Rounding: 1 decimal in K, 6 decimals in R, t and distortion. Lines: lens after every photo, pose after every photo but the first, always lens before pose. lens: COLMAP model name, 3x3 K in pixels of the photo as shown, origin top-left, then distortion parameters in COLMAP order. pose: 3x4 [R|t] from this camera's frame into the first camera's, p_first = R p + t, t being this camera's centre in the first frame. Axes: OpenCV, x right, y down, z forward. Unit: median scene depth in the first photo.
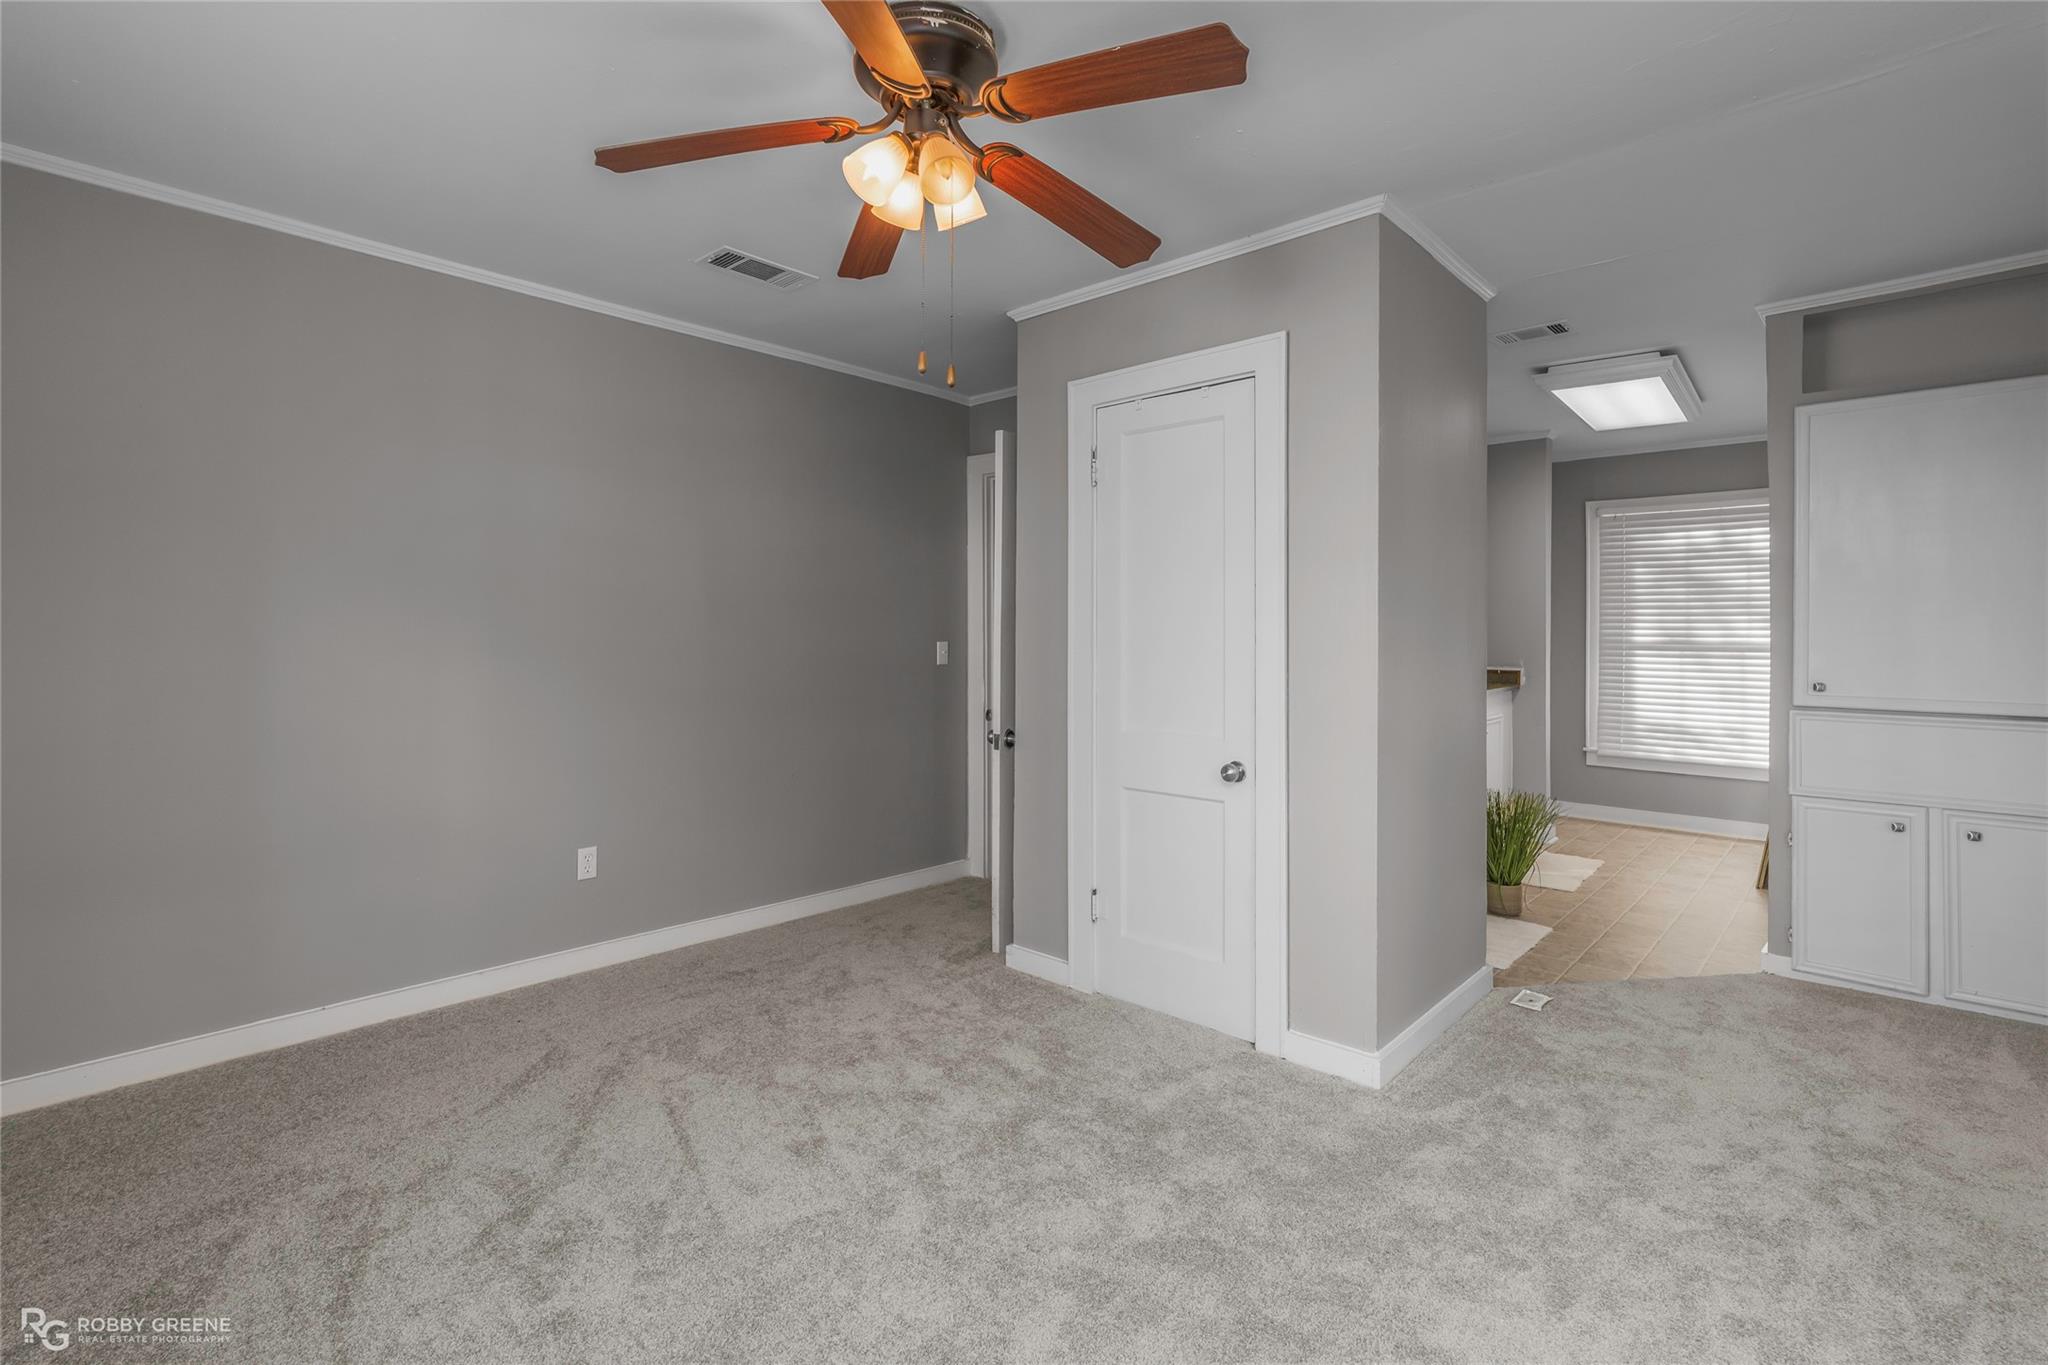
lens RADIAL K [[934.7, 0, 1020.4], [0, 934.7, 662.7], [0, 0, 1]] dist [-0.000260, 0.000220]
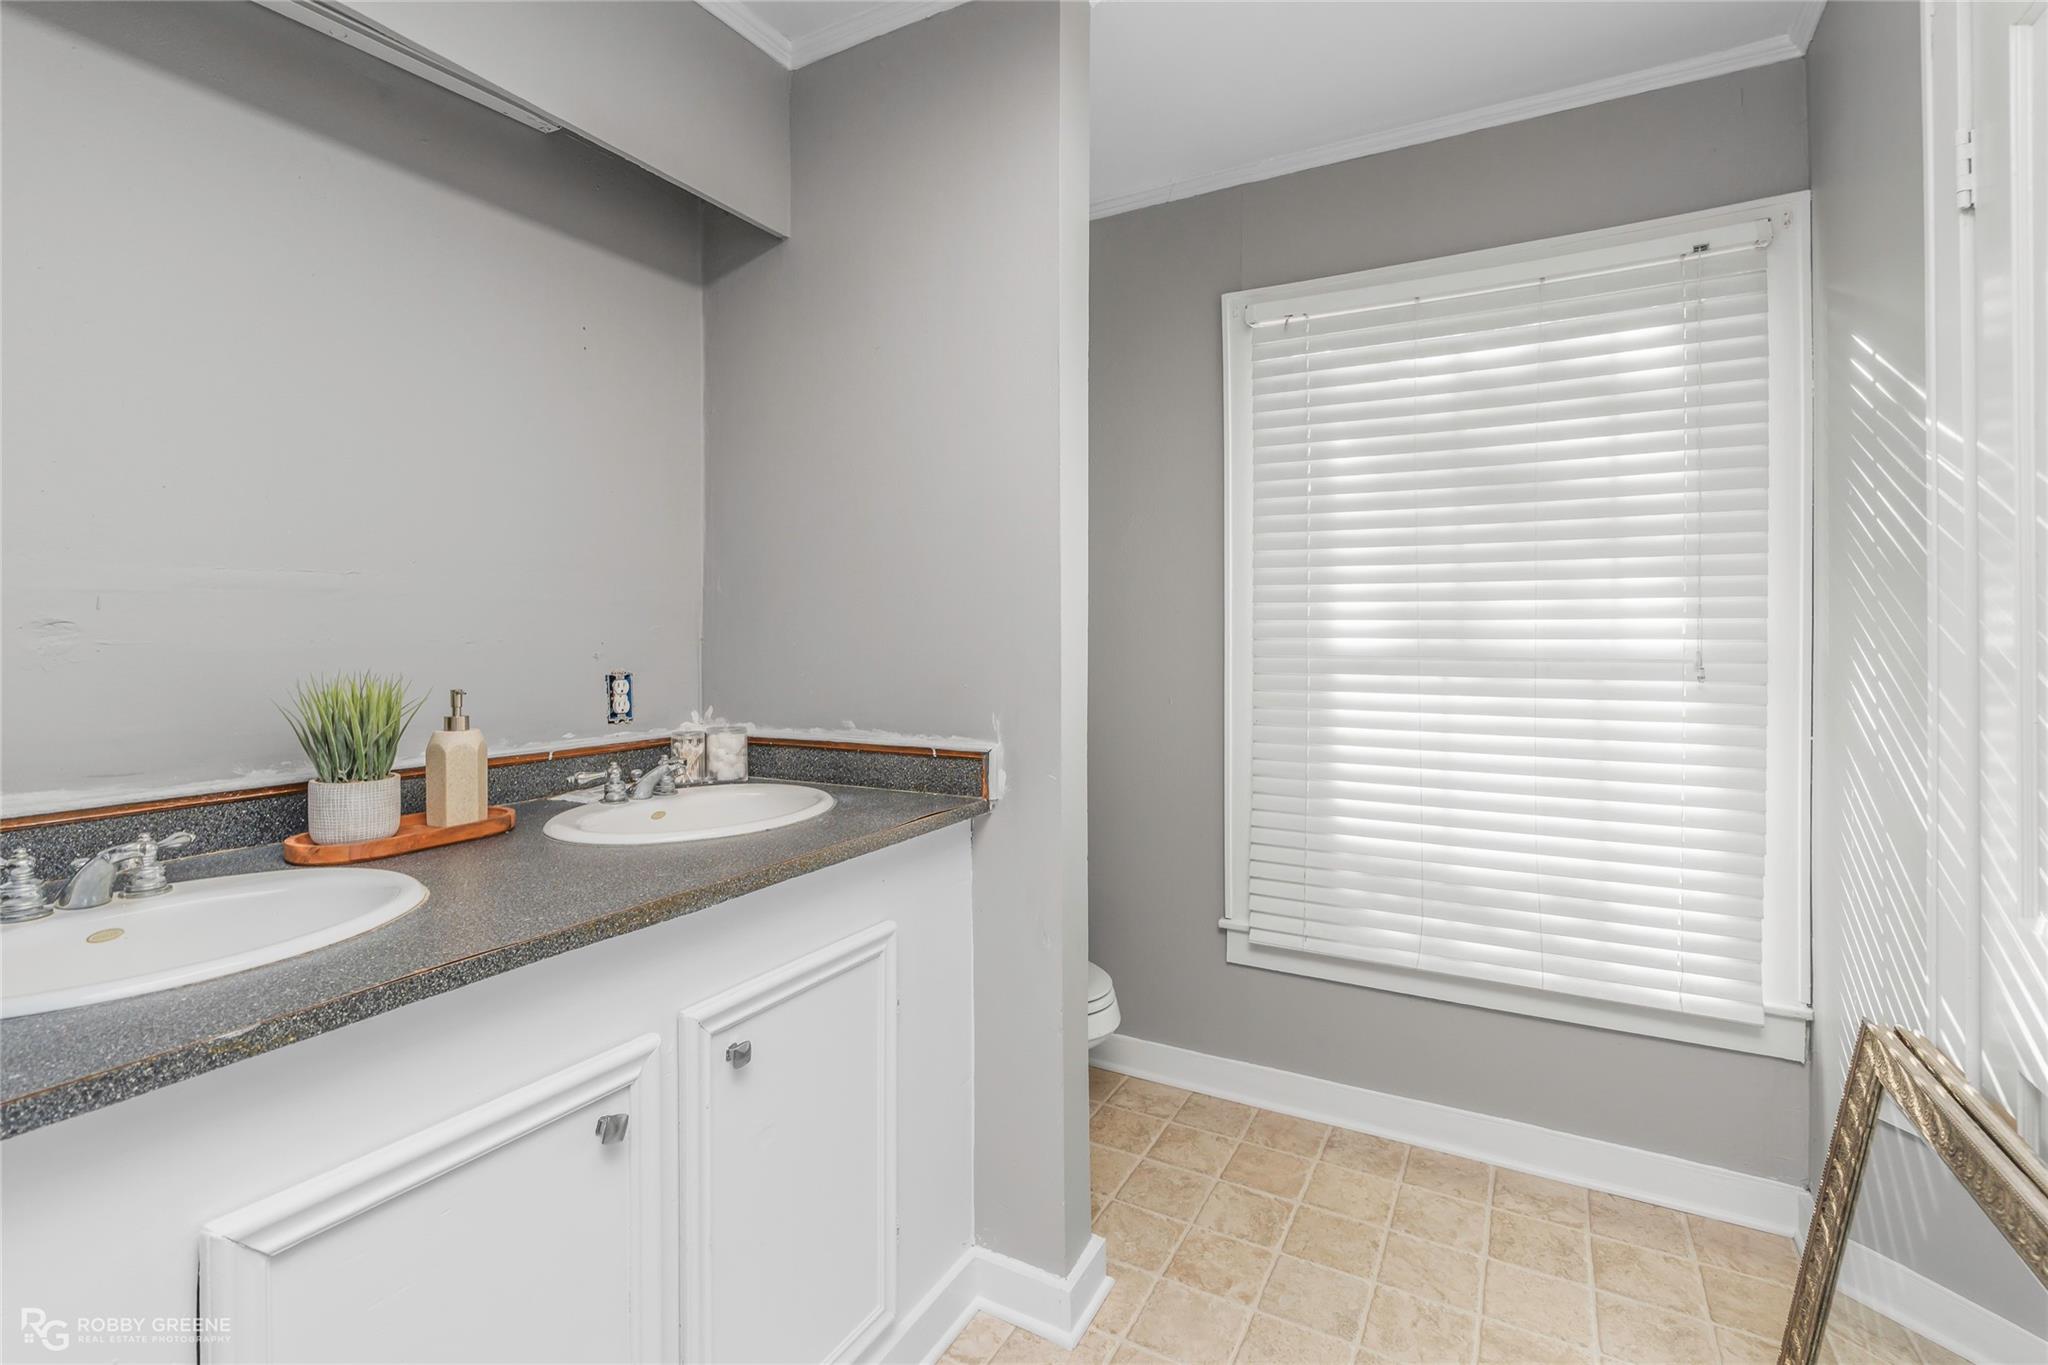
lens RADIAL K [[934.7, 0, 1024.8], [0, 934.7, 678.4], [0, 0, 1]] dist [-0.000260, 0.000220]
pose [[0.965796, -0.010609, 0.259087, 0.453174], [0.008753, 0.999927, 0.008317, -0.015672], [-0.259157, -0.005765, 0.965818, 0.689051]]
